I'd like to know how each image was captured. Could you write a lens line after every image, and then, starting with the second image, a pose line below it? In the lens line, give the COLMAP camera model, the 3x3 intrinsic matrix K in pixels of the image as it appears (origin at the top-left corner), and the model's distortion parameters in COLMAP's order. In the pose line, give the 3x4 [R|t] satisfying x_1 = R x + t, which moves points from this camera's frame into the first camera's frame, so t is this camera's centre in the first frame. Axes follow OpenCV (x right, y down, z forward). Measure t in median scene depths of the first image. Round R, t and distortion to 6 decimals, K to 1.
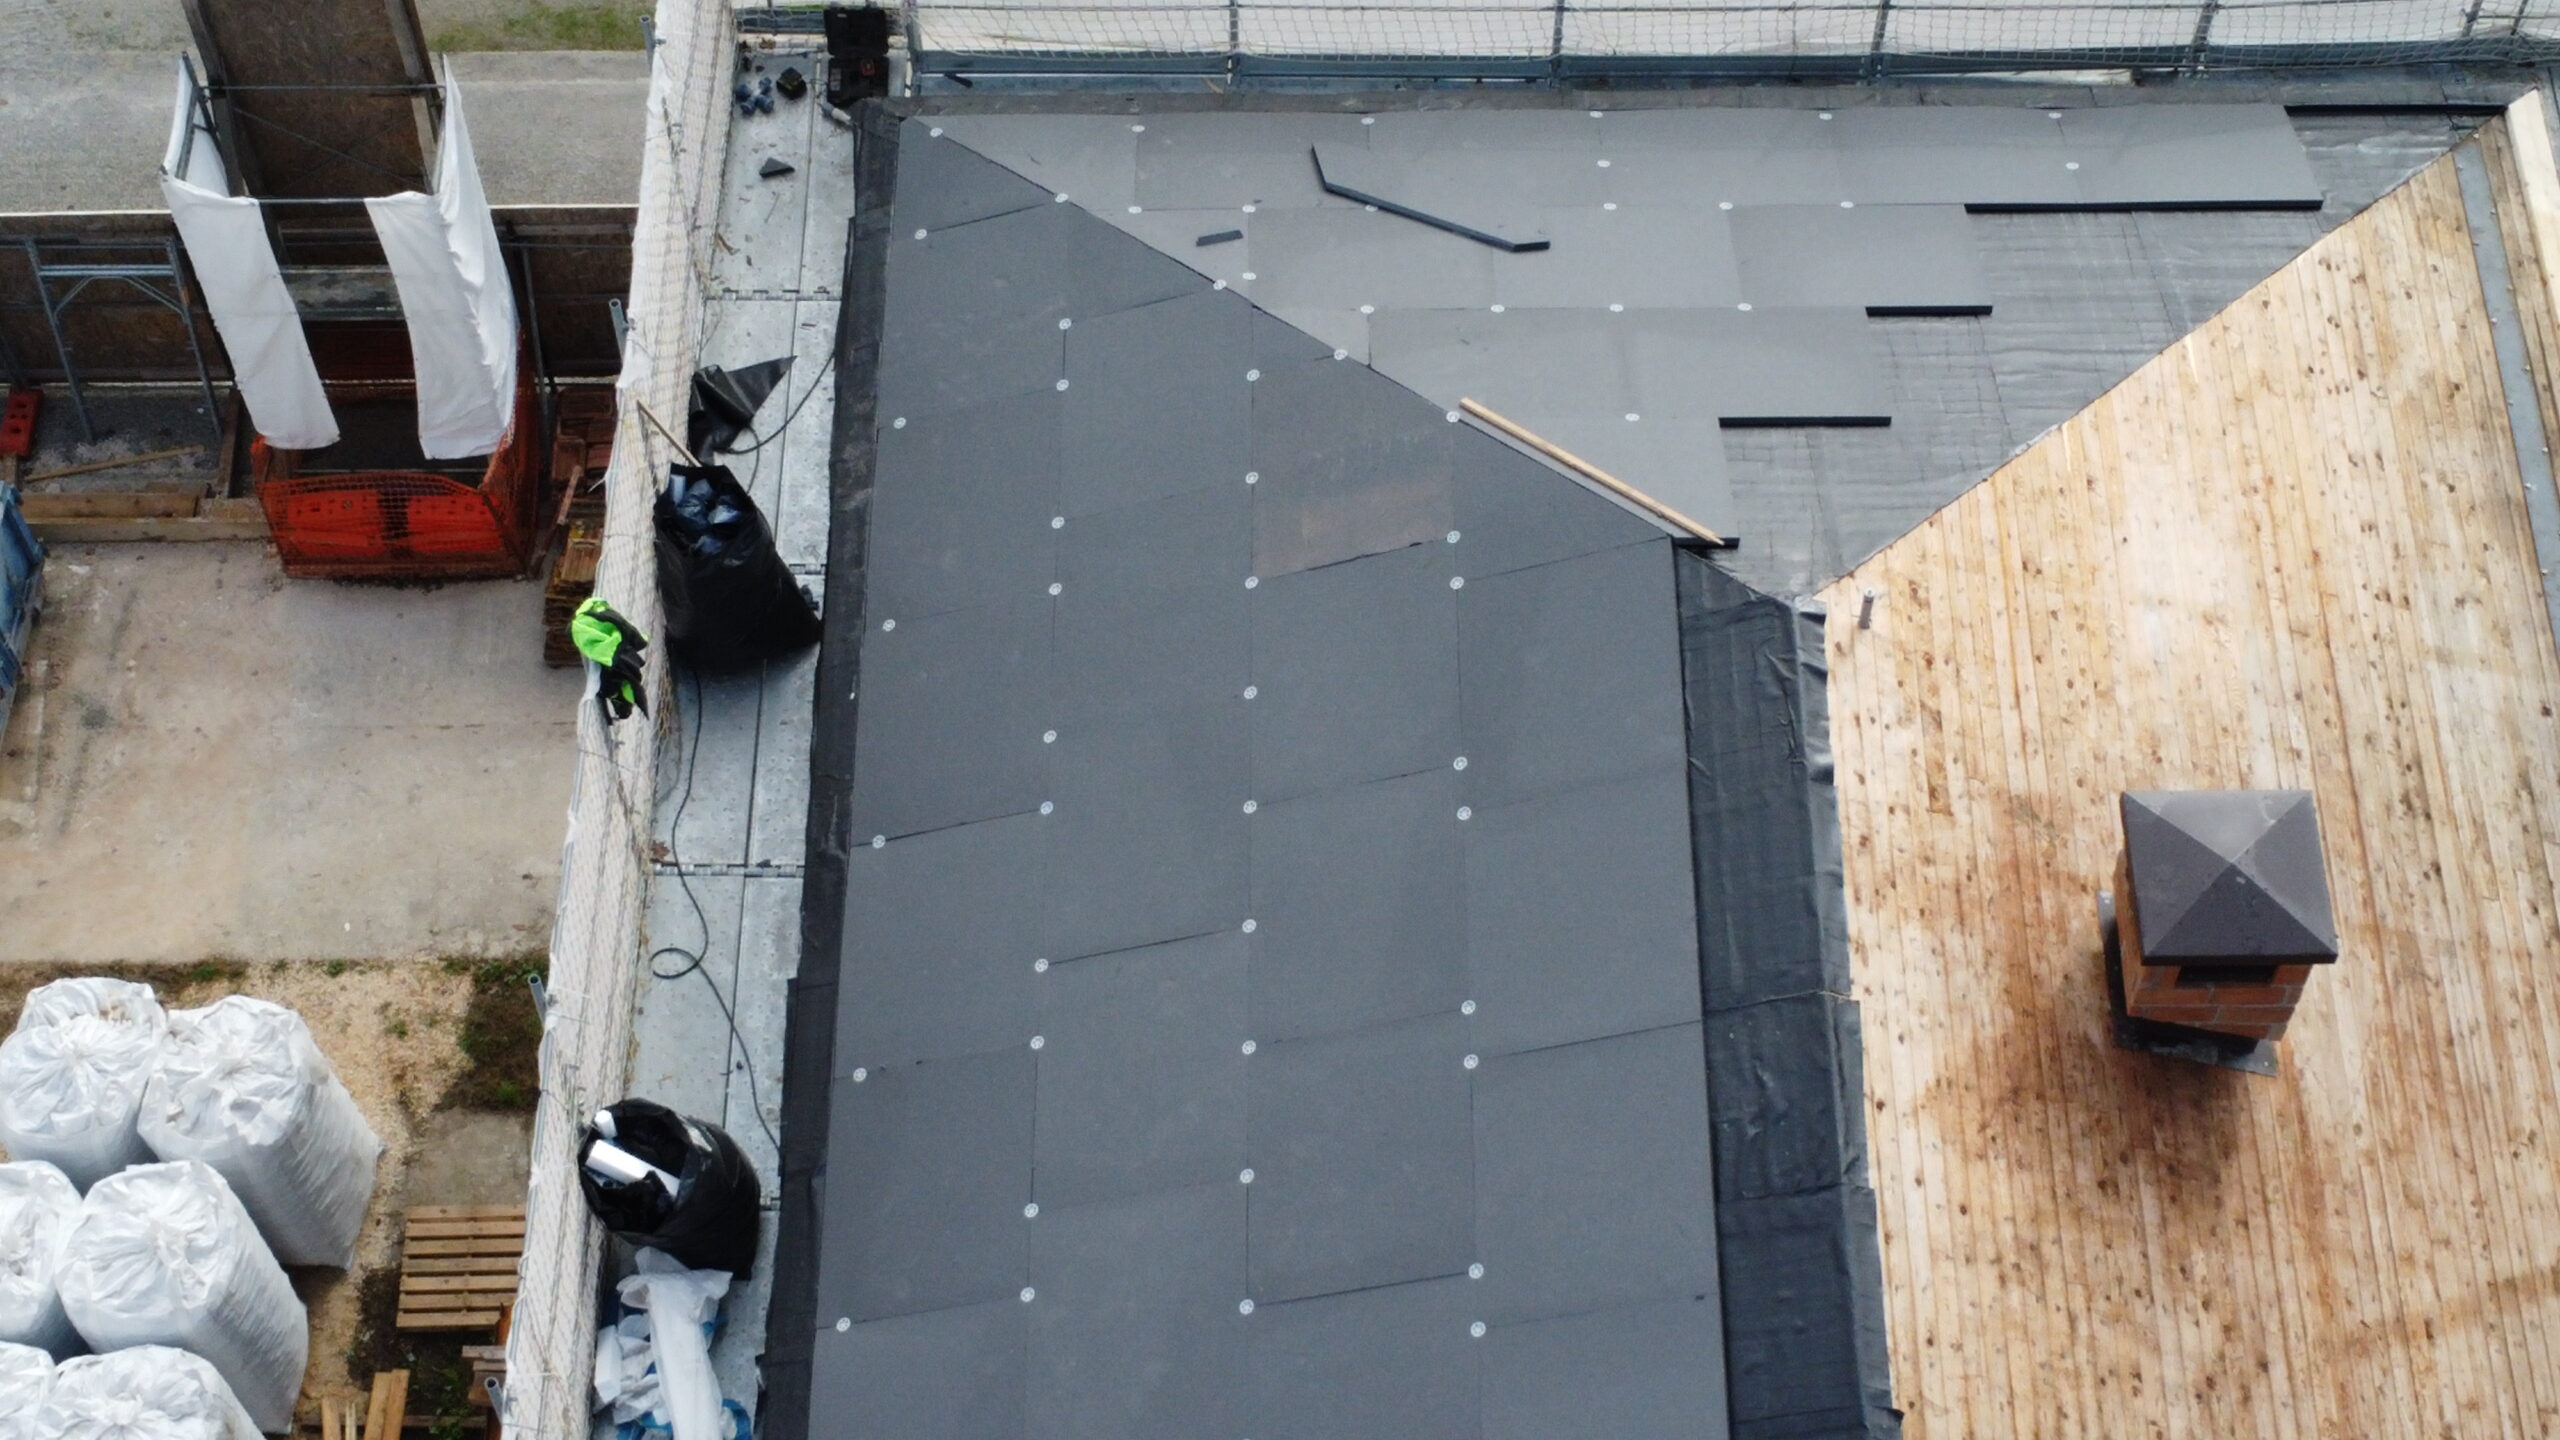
lens RADIAL K [[3841.7, 0, 1187.6], [0, 3841.7, 626.9], [0, 0, 1]] dist [-0.004434, 0.000000]
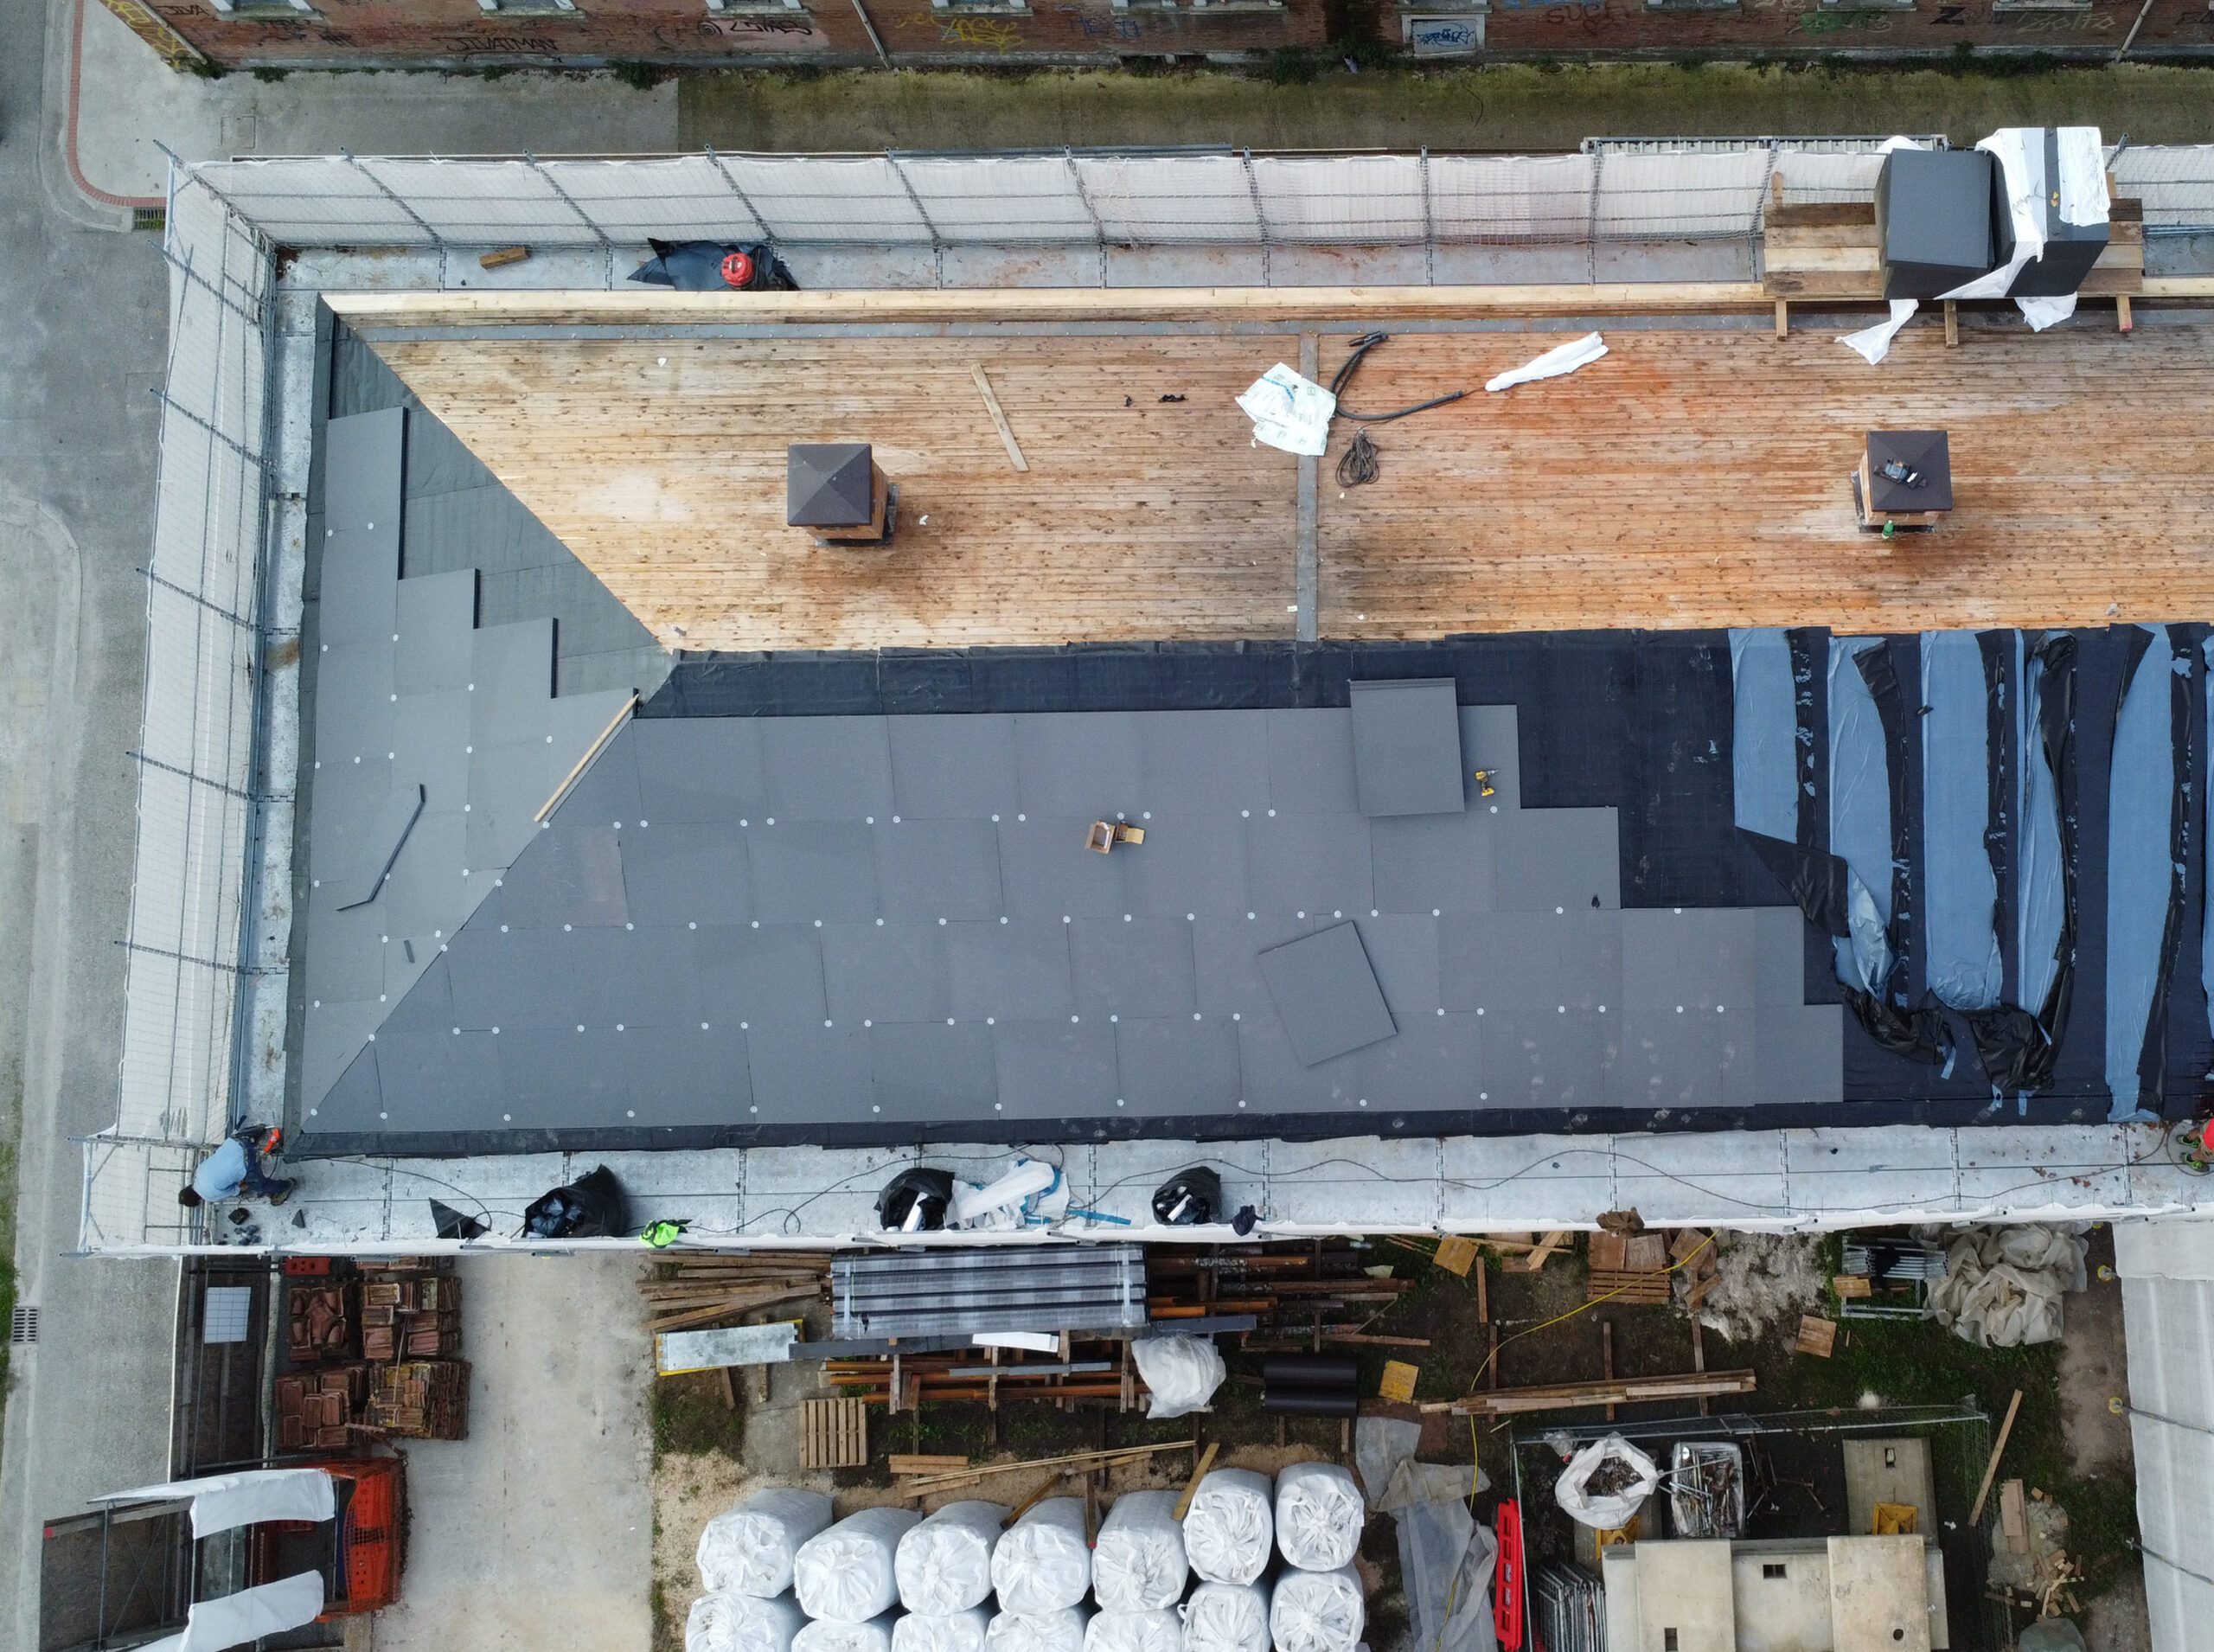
lens RADIAL K [[2257.3, 0, 1538.9], [0, 2257.3, 933.6], [0, 0, 1]] dist [0.002527, 0.000000]
pose [[-0.037969, -0.986511, 0.159230, -0.194058], [0.830156, 0.057558, 0.554552, -0.271880], [-0.556237, 0.153242, 0.816772, -0.257650]]
